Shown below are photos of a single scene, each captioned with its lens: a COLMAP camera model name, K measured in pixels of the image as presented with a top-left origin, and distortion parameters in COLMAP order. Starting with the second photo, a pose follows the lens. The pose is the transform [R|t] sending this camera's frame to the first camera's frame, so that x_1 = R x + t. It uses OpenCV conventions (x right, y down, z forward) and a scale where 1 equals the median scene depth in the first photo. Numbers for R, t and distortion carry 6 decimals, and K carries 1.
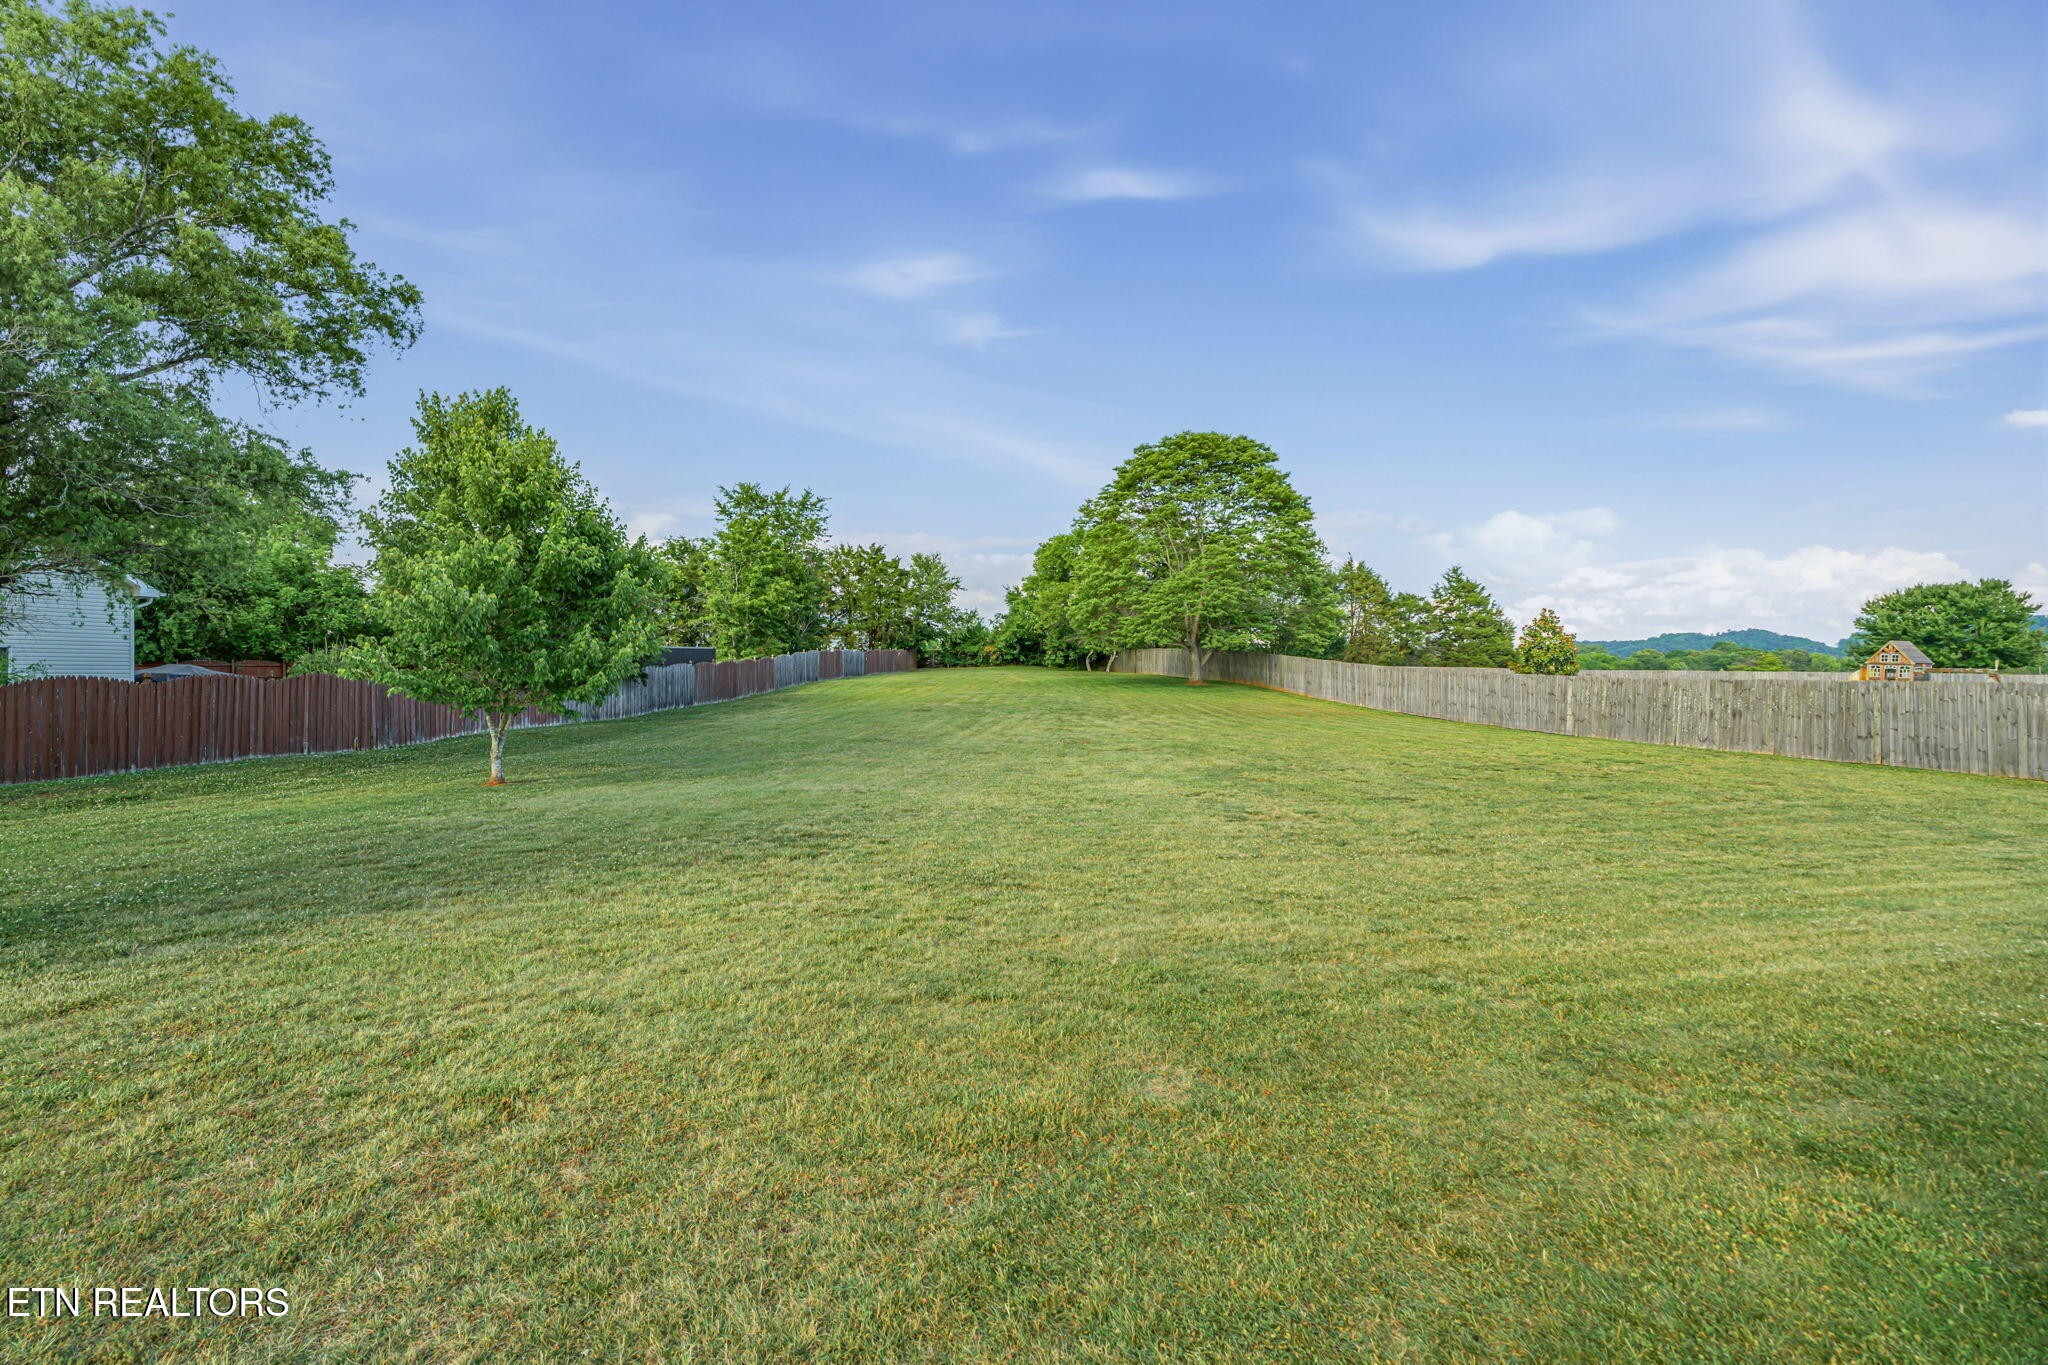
lens RADIAL K [[930.6, 0, 1004.6], [0, 930.6, 667.5], [0, 0, 1]] dist [-0.002017, 0.000953]
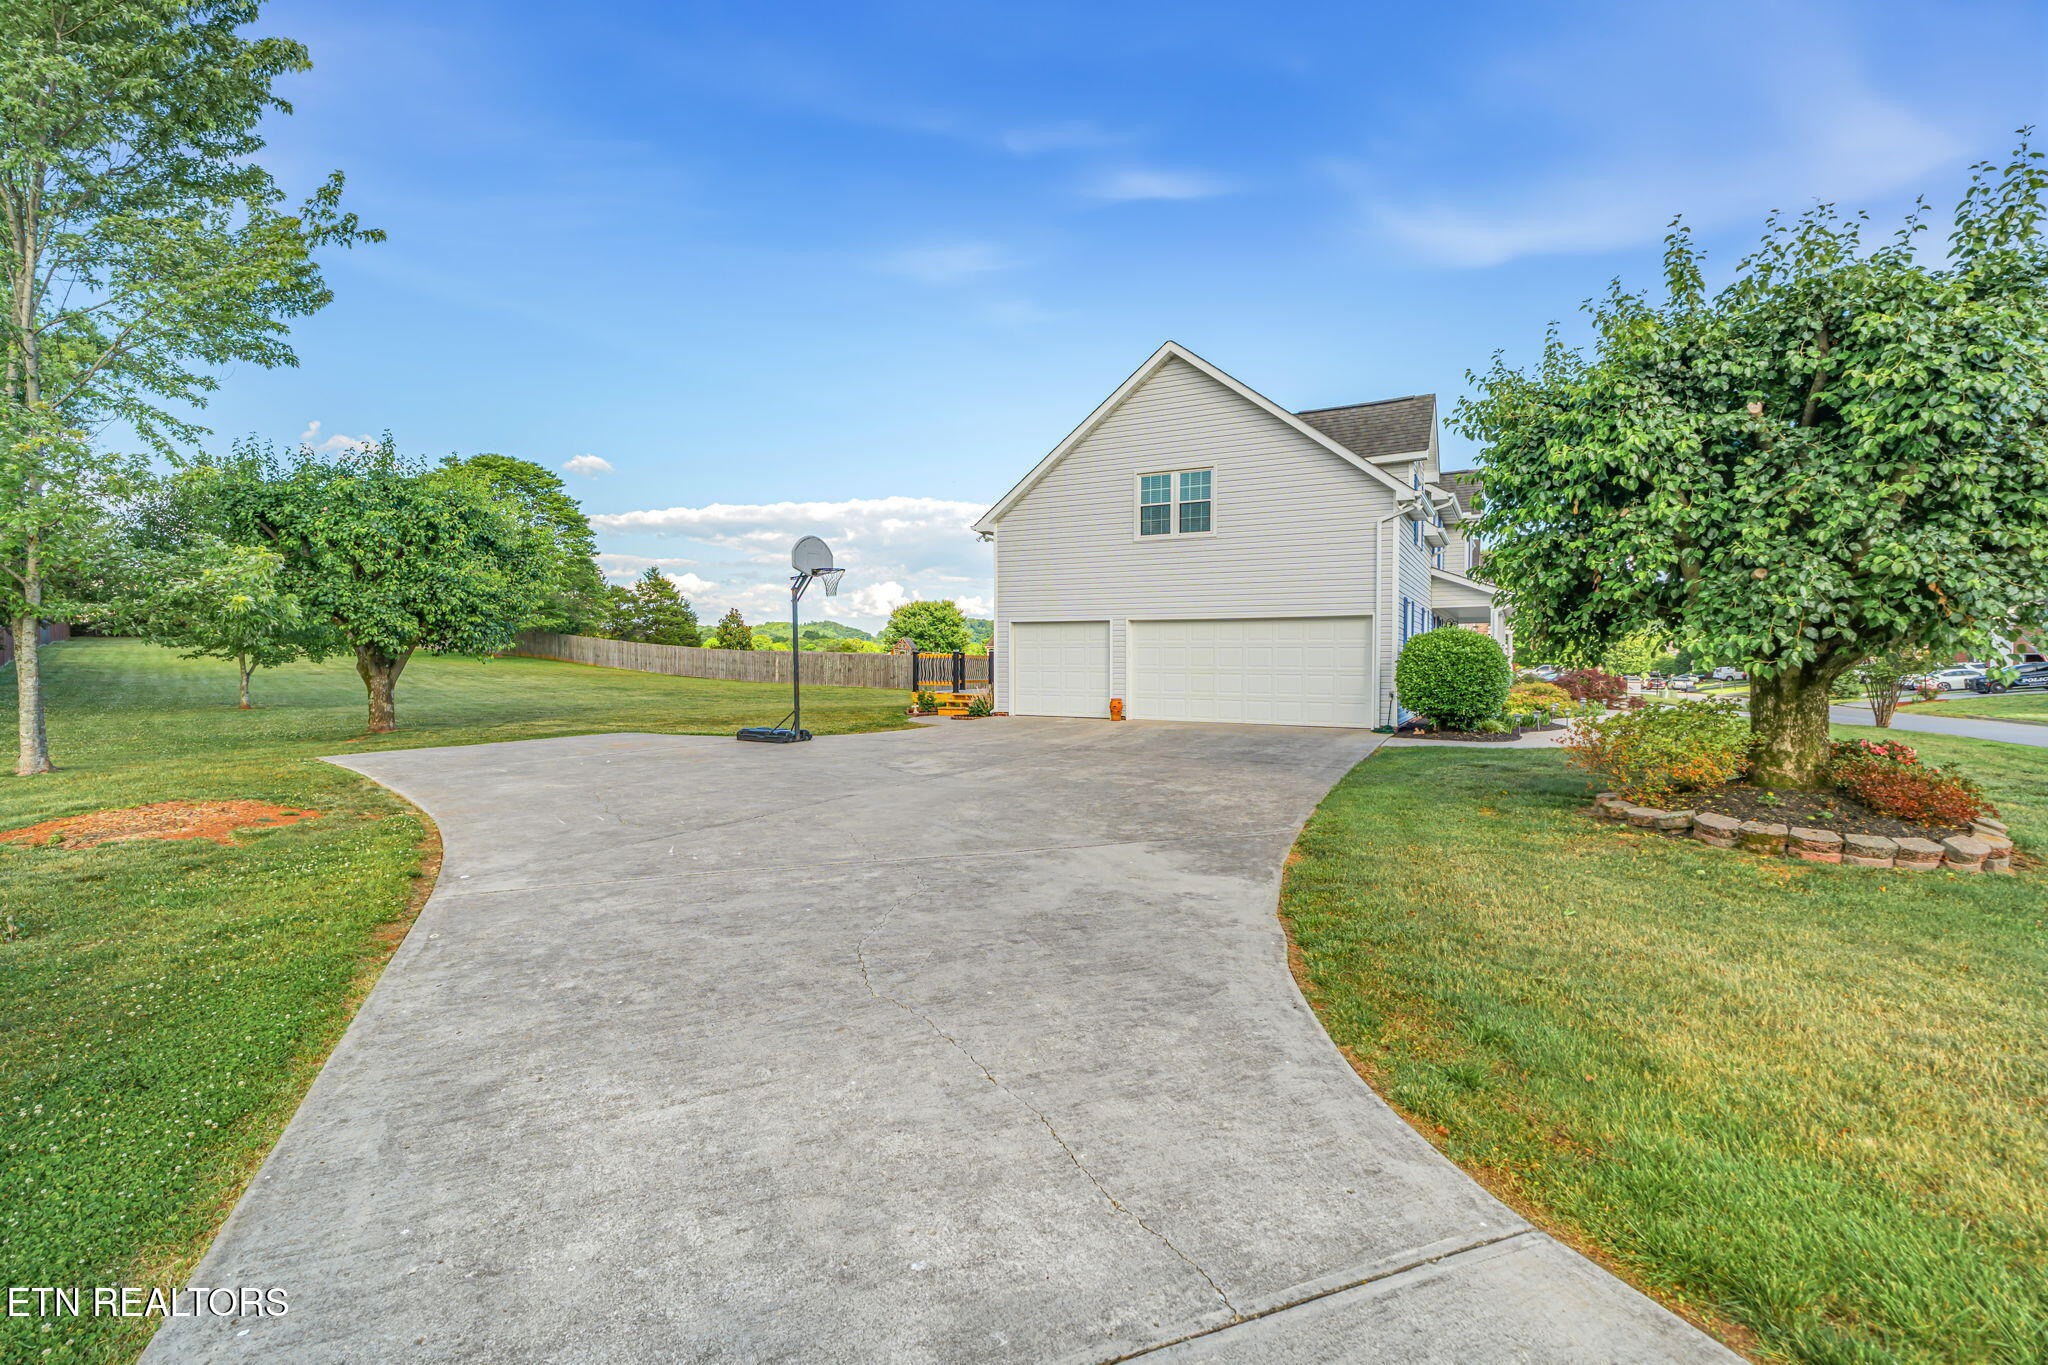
lens RADIAL K [[930.6, 0, 1030.3], [0, 930.6, 680.3], [0, 0, 1]] dist [-0.002017, 0.000953]
pose [[0.625205, -0.009897, 0.780398, -0.237670], [-0.018023, 0.999470, 0.027114, 0.002512], [-0.780252, -0.031017, 0.624695, -0.253353]]
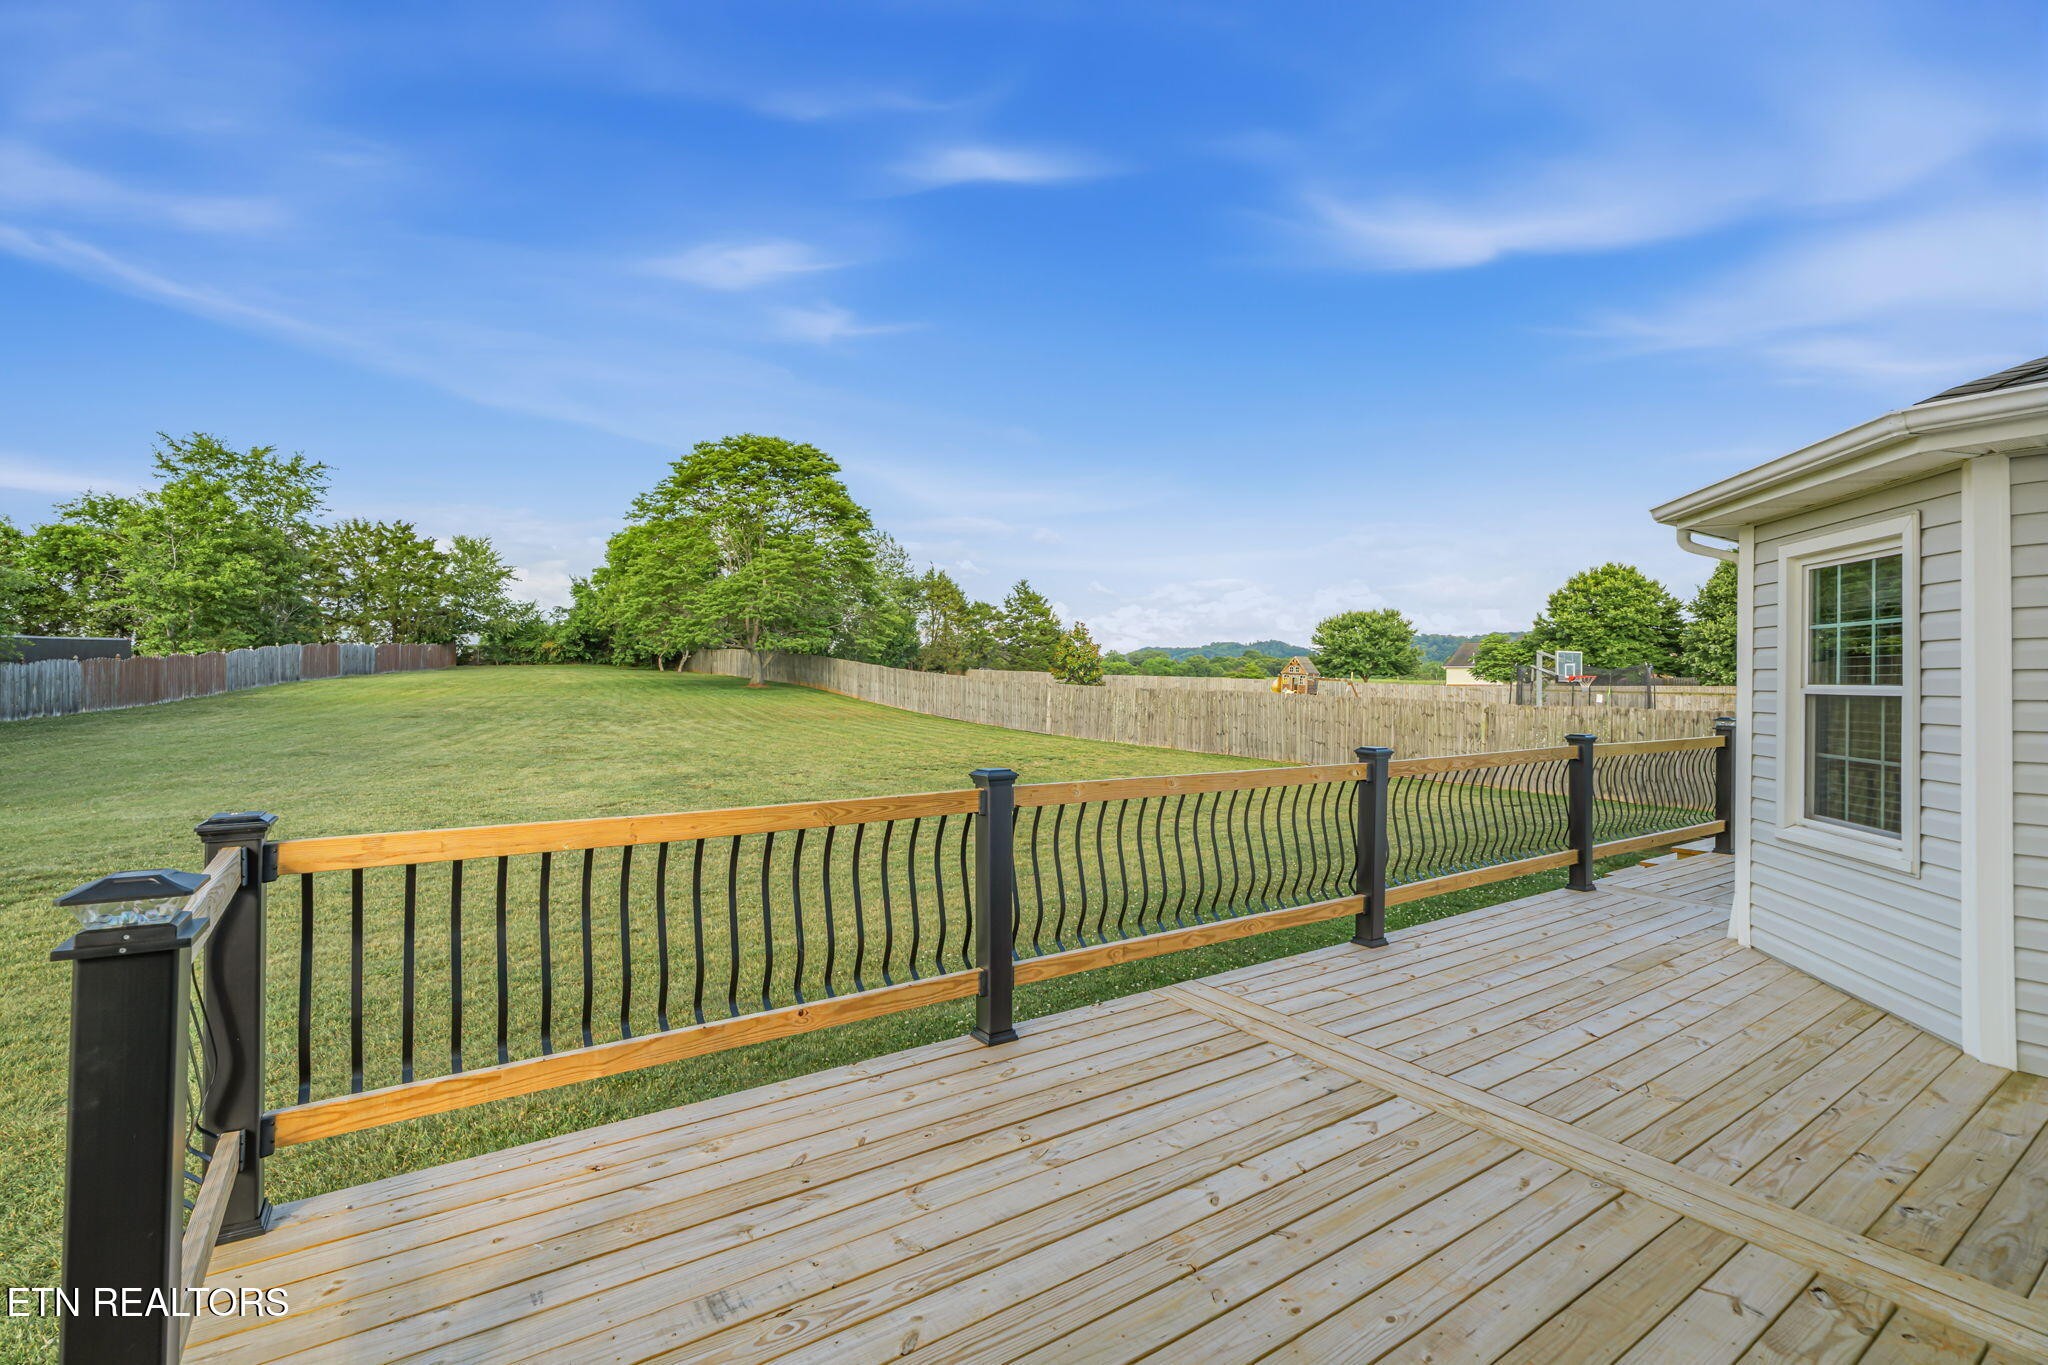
lens RADIAL K [[930.6, 0, 1022.1], [0, 930.6, 663.8], [0, 0, 1]] dist [-0.002017, 0.000953]
pose [[0.915974, 0.013830, 0.401000, 0.048142], [-0.013080, 0.999904, -0.004607, -0.004225], [-0.401025, -0.001025, 0.916066, -0.023685]]
